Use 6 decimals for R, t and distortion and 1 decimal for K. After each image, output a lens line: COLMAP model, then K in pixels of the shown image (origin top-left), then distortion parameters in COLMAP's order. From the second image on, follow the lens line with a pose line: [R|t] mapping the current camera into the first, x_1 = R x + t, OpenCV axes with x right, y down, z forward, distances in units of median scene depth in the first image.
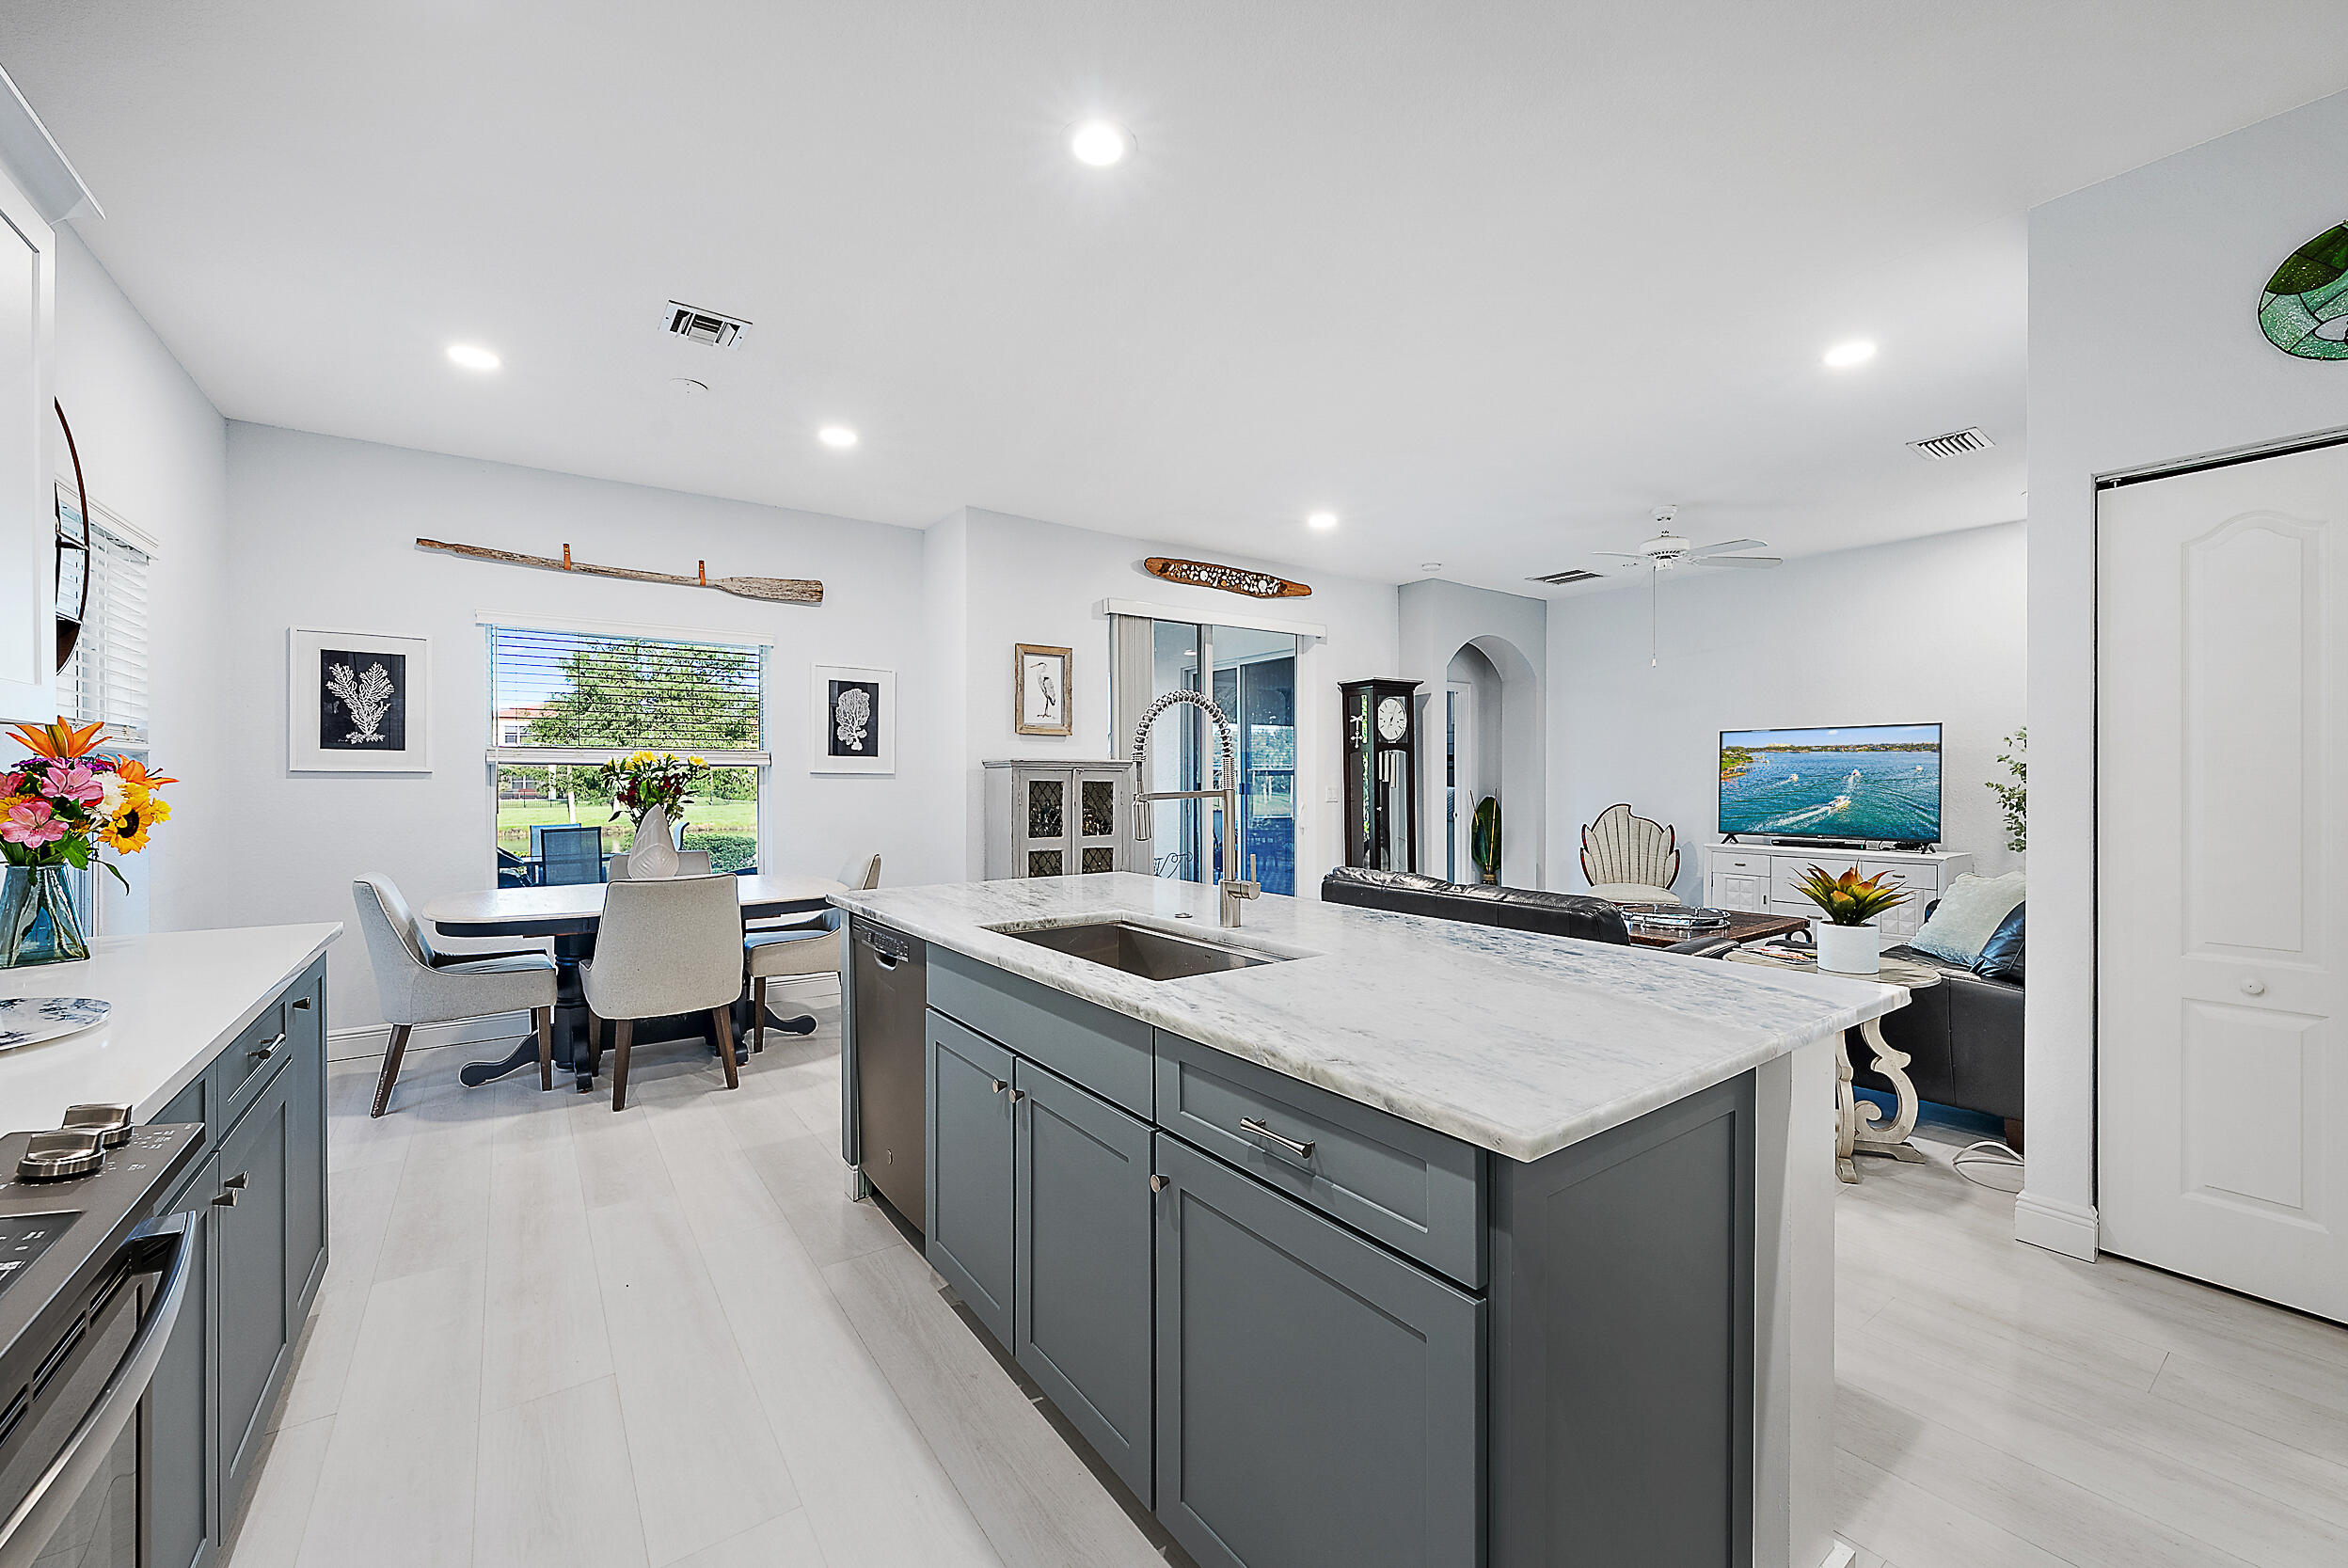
lens RADIAL K [[939.8, 0, 1165.7], [0, 939.8, 787.2], [0, 0, 1]] dist [0.002883, 0.000026]
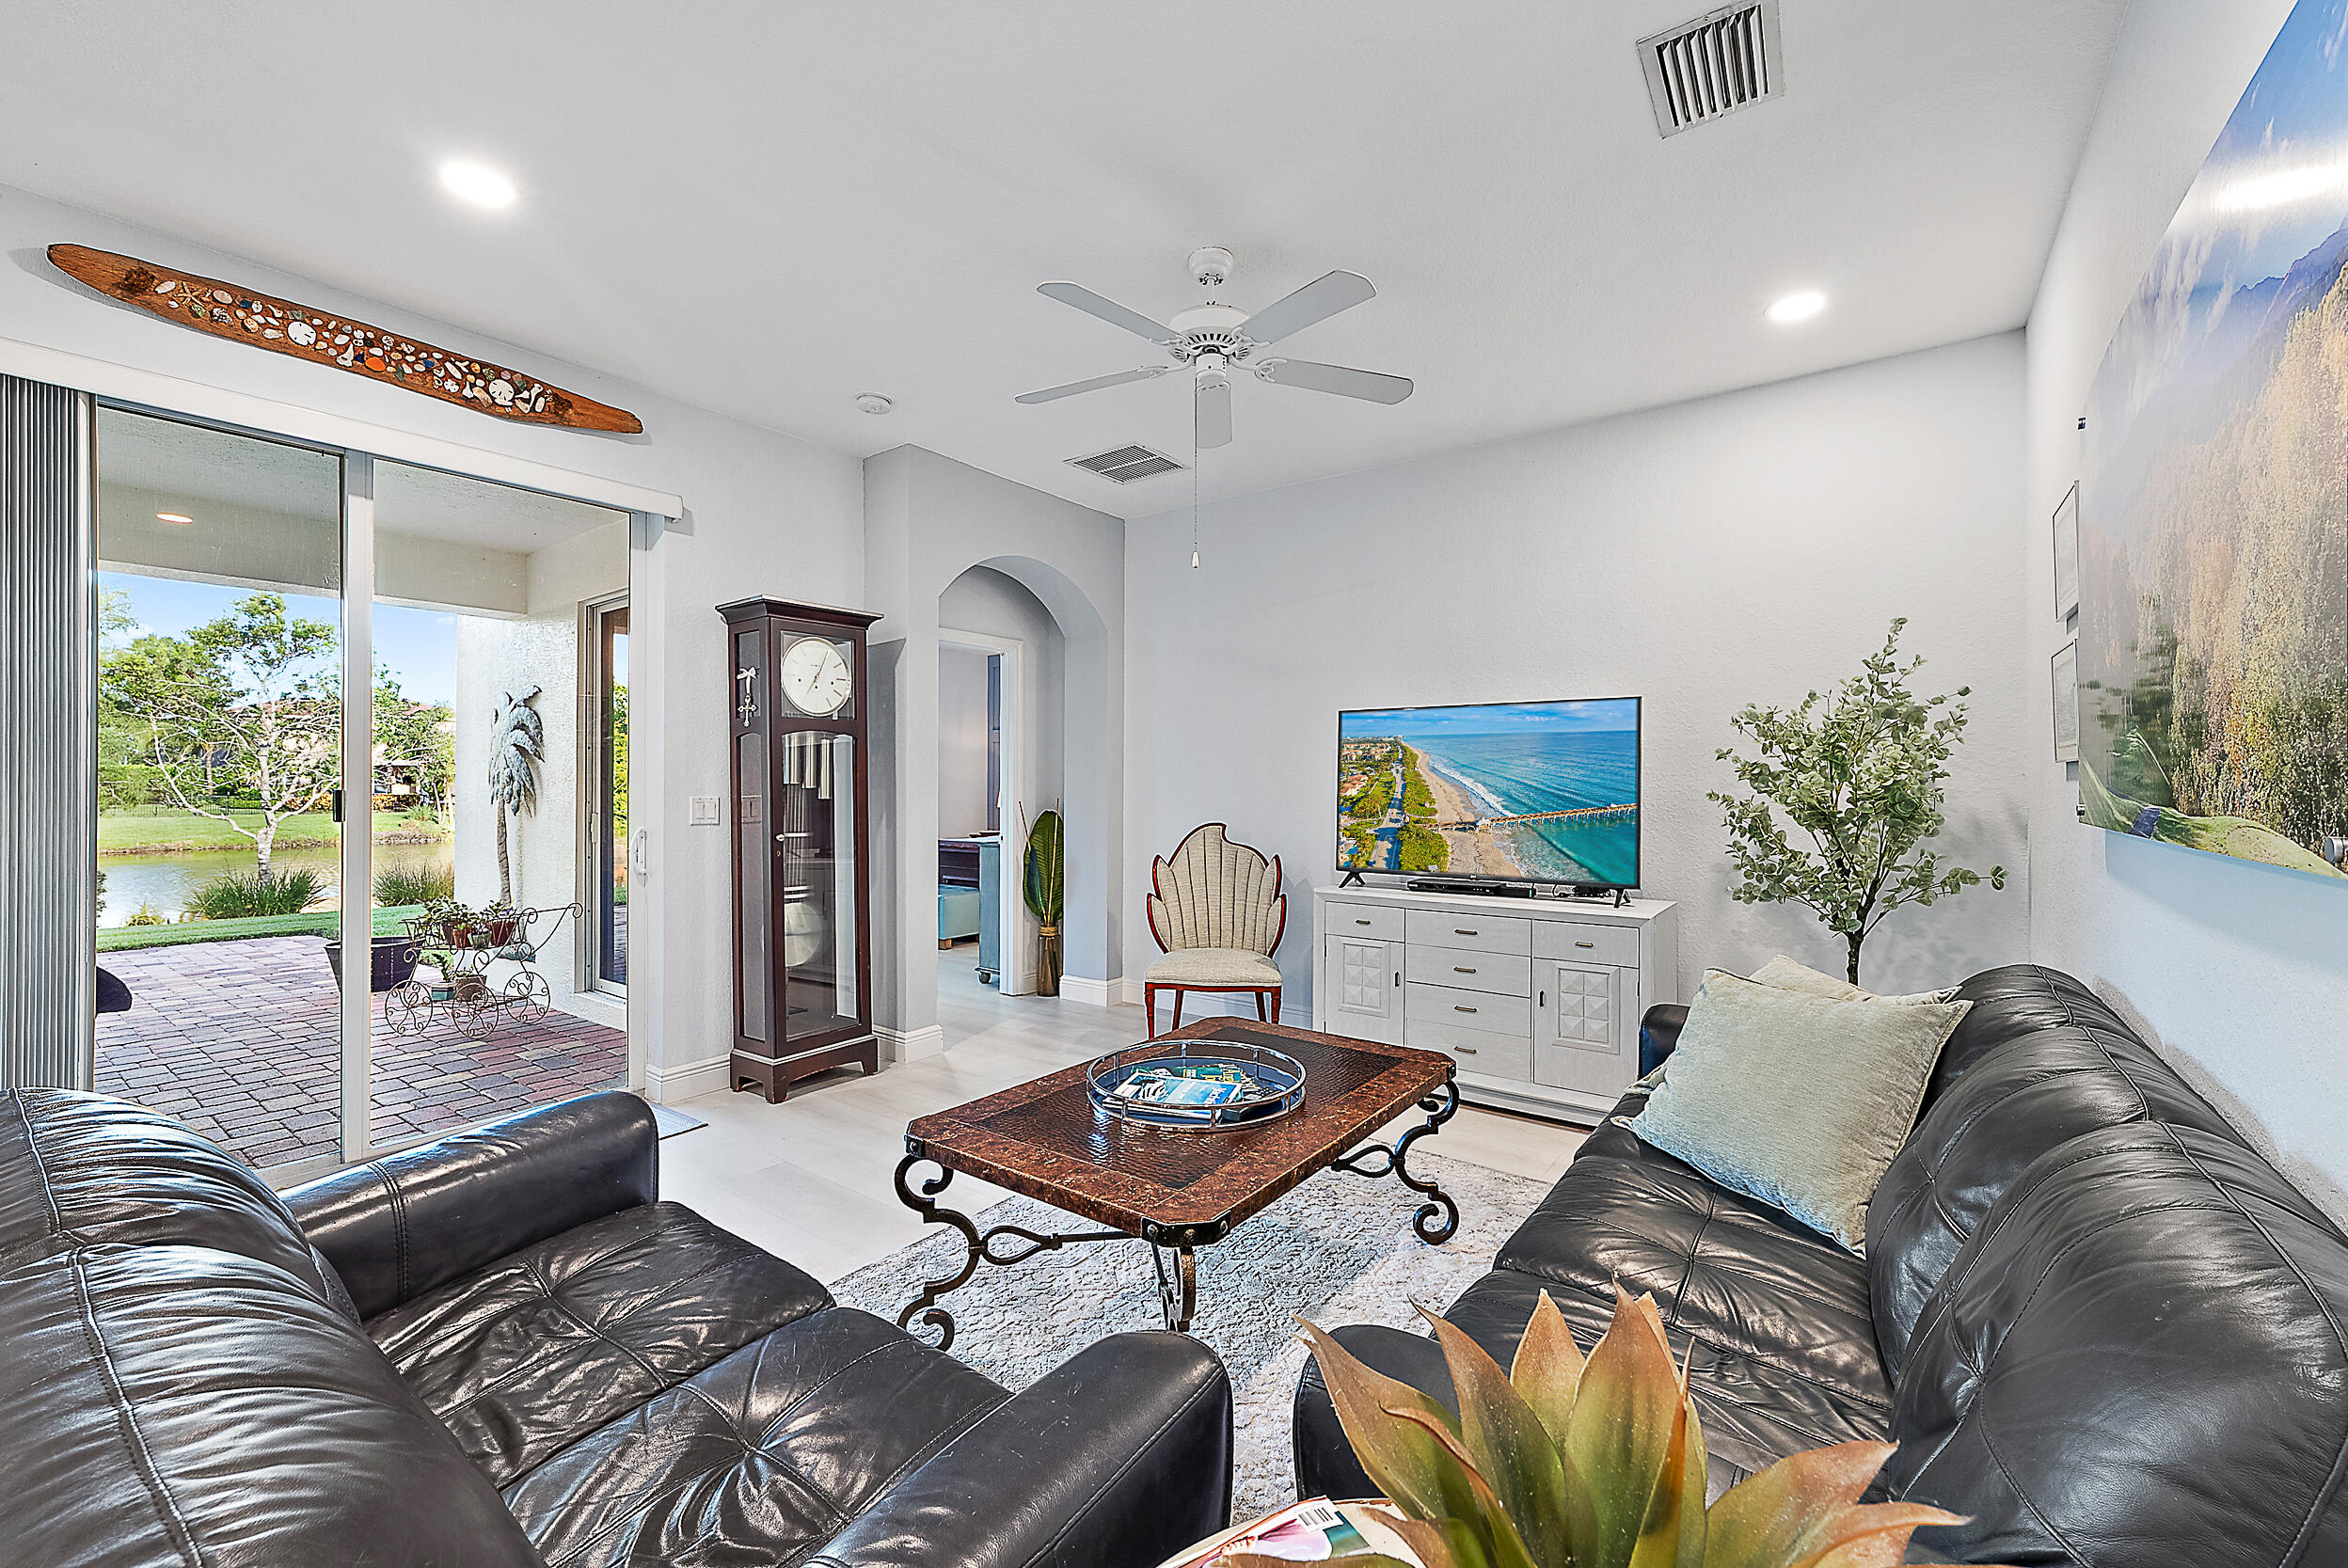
lens RADIAL K [[939.8, 0, 1165.7], [0, 939.8, 787.2], [0, 0, 1]] dist [0.002883, 0.000026]
pose [[0.959050, 0.003545, 0.283215, 0.281070], [-0.001809, 0.999978, -0.006389, -0.003231], [-0.283231, 0.005616, 0.959035, 0.400529]]
